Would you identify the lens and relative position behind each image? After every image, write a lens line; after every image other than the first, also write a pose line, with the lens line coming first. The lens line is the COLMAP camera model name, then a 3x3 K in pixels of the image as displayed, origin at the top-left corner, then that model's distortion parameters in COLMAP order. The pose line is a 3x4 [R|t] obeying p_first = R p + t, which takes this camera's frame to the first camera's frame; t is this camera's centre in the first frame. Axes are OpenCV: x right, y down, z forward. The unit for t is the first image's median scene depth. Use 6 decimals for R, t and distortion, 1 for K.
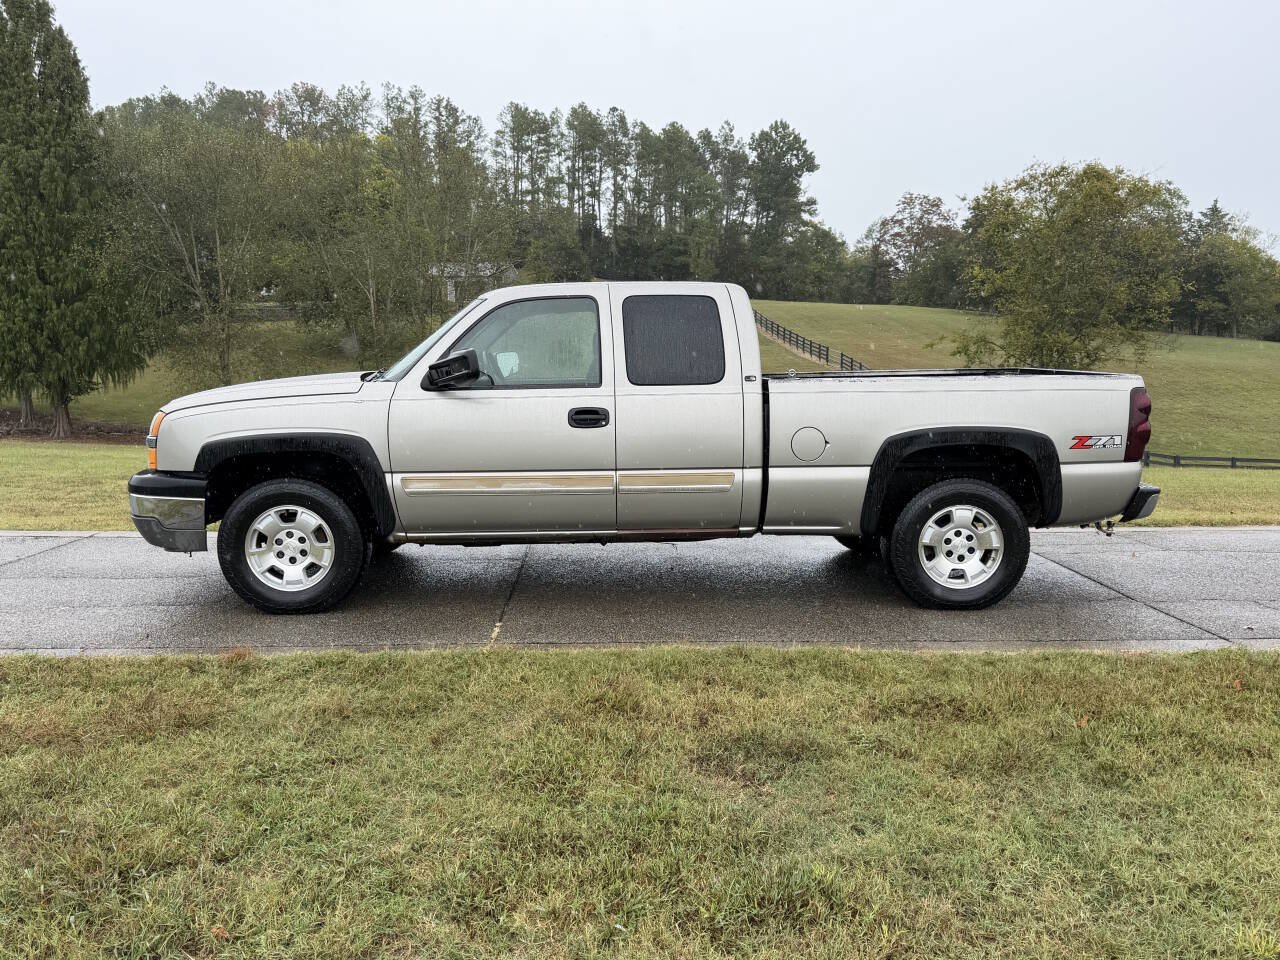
lens RADIAL K [[1034.8, 0, 637.8], [0, 1034.8, 483.5], [0, 0, 1]] dist [0.109440, -0.162310]
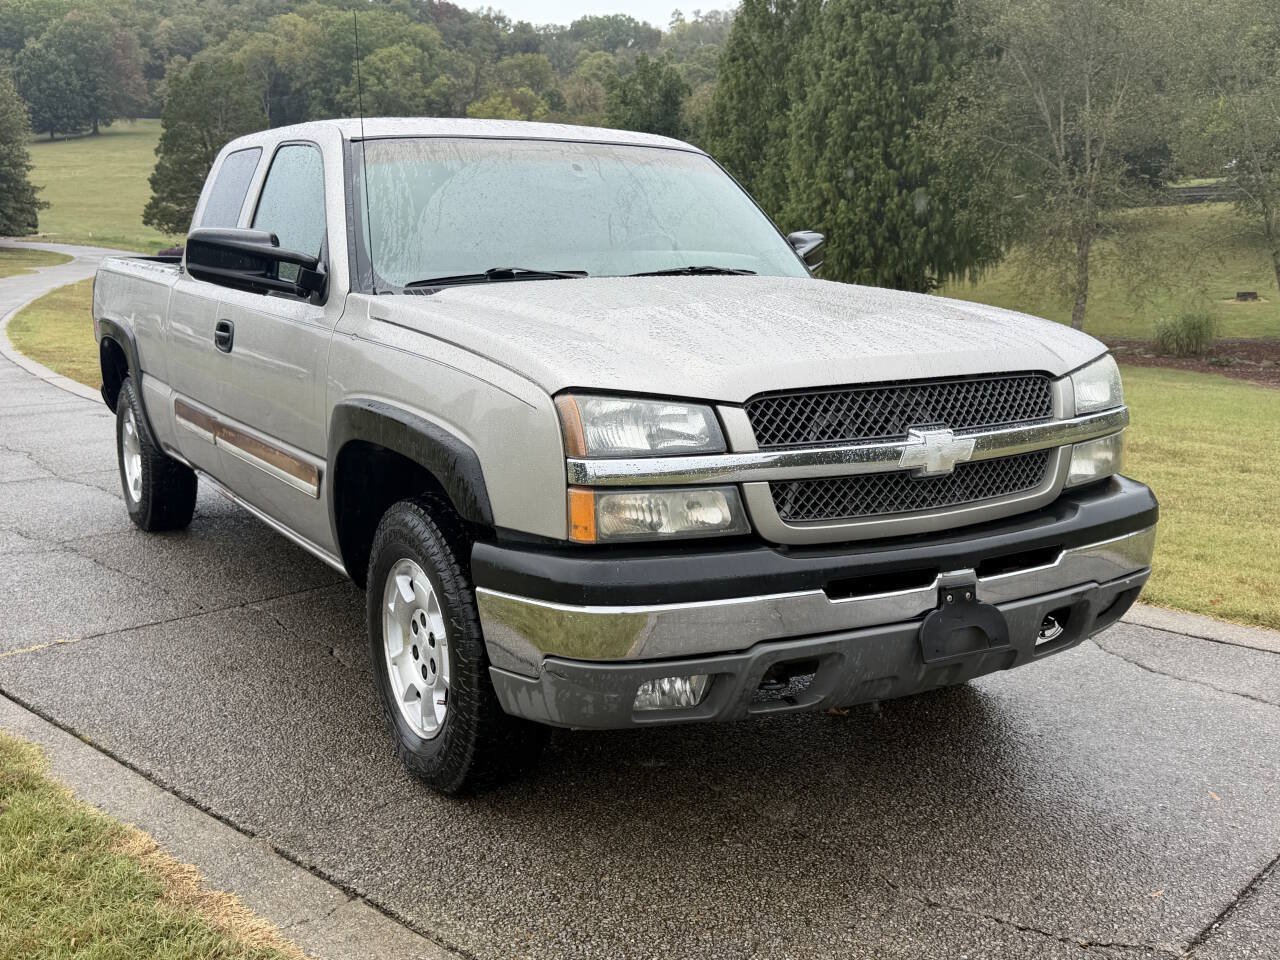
lens RADIAL K [[1262.5, 0, 635.4], [0, 1262.5, 485.1], [0, 0, 1]] dist [0.155800, -0.342082]
pose [[0.702400, 0.128482, -0.700091, 0.075800], [-0.085188, 0.991678, 0.096525, -0.008362], [0.706666, -0.008160, 0.707500, 0.072301]]
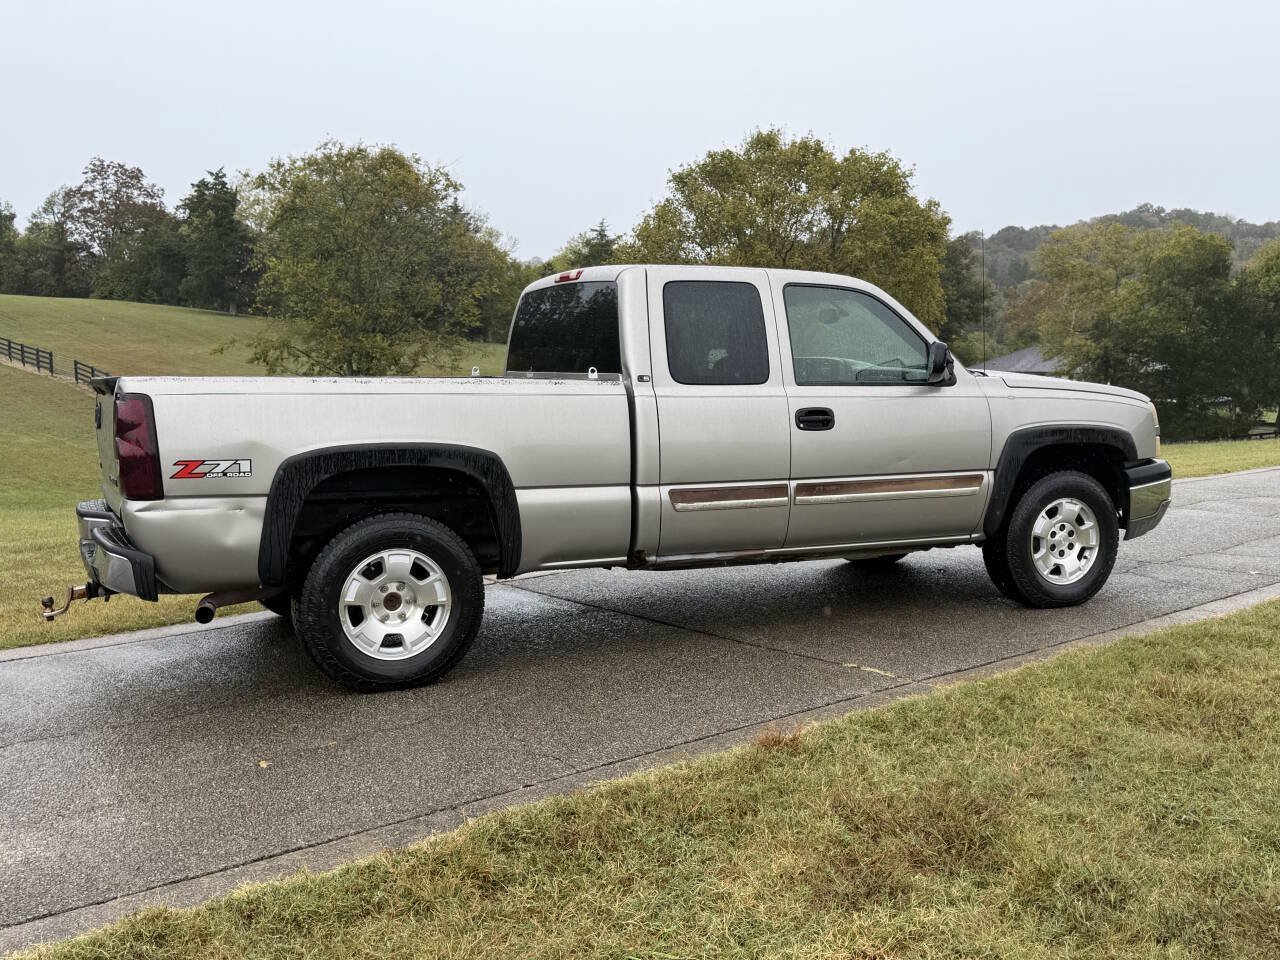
lens RADIAL K [[1251.1, 0, 643.9], [0, 1251.1, 483.7], [0, 0, 1]] dist [0.160428, -0.319314]
pose [[0.786475, -0.073267, 0.613261, -0.096025], [0.090303, 0.995909, 0.003174, -0.003289], [-0.610985, 0.052883, 0.789874, 0.030576]]
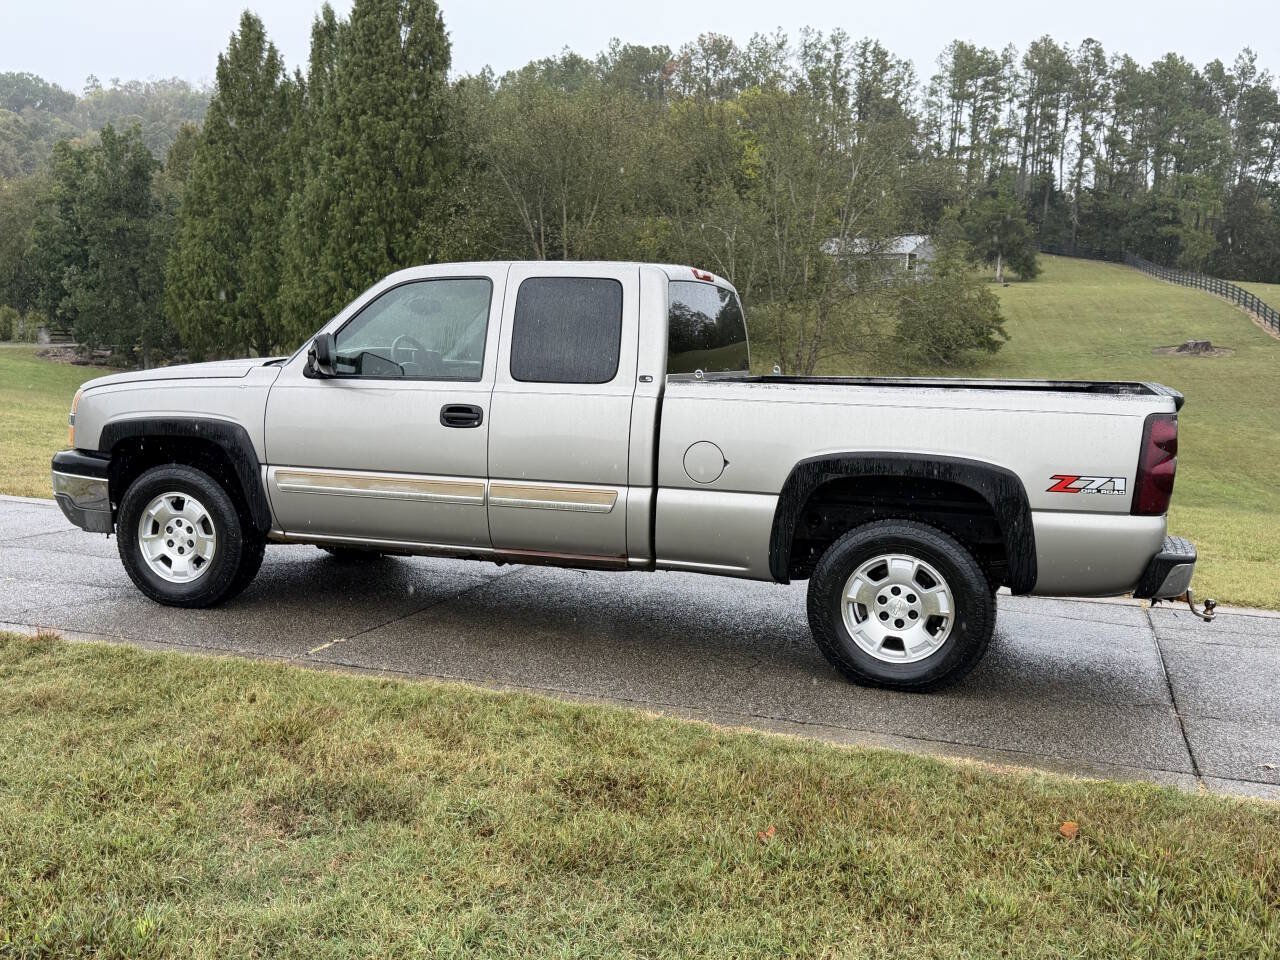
lens RADIAL K [[1247.3, 0, 636.5], [0, 1247.3, 481.6], [0, 0, 1]] dist [0.164434, -0.319764]
pose [[0.935831, 0.067792, -0.345869, 0.051114], [-0.073846, 0.997260, -0.004341, -0.001660], [0.344627, 0.029604, 0.938273, 0.006837]]
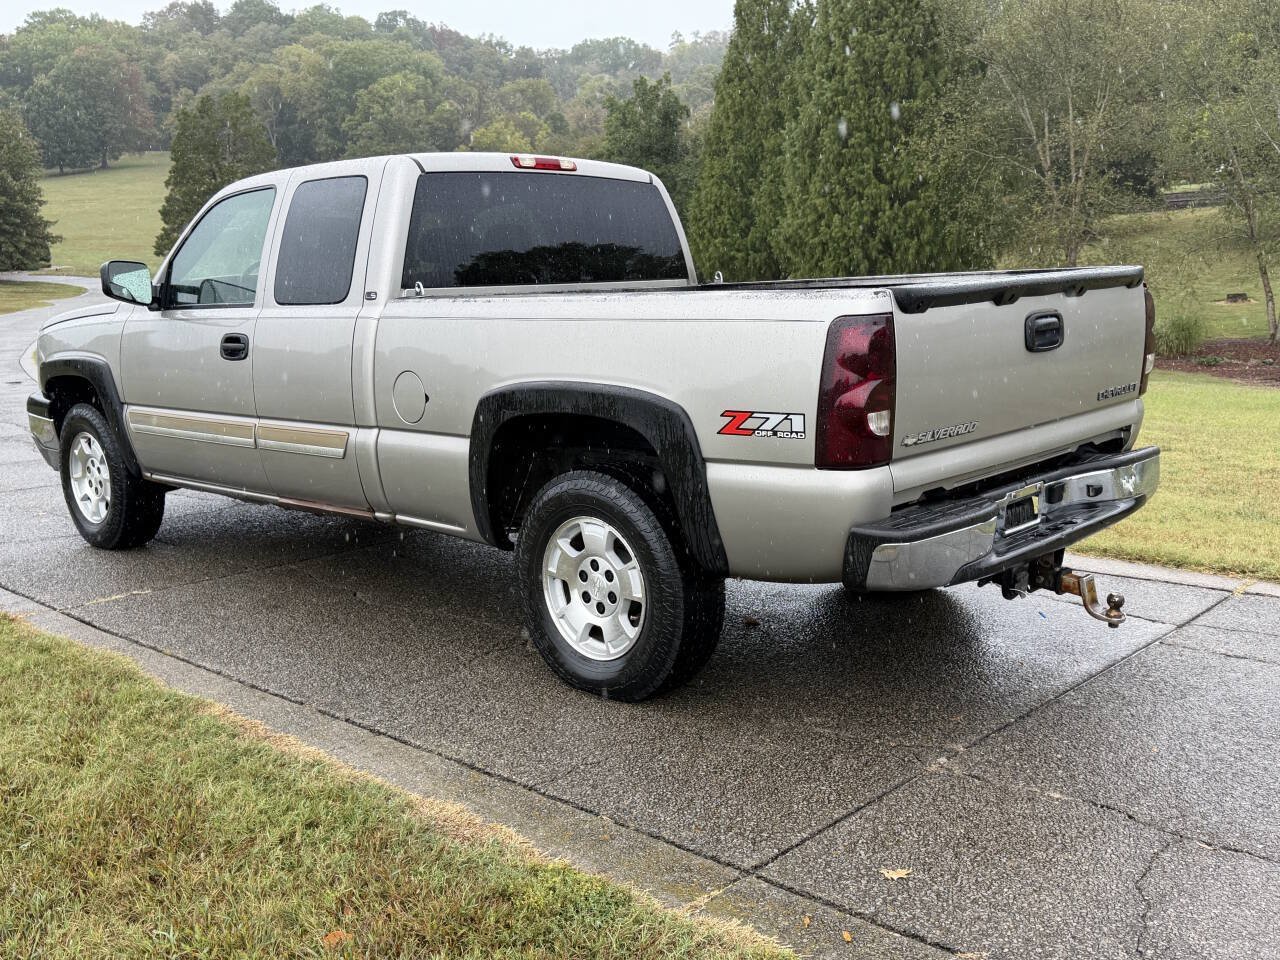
lens RADIAL K [[1258.3, 0, 648.3], [0, 1258.3, 473.8], [0, 0, 1]] dist [0.156332, -0.348211]
pose [[0.705902, 0.095162, -0.701888, 0.094257], [-0.059715, 0.995401, 0.074900, -0.006603], [0.705788, -0.010959, 0.708338, 0.060326]]
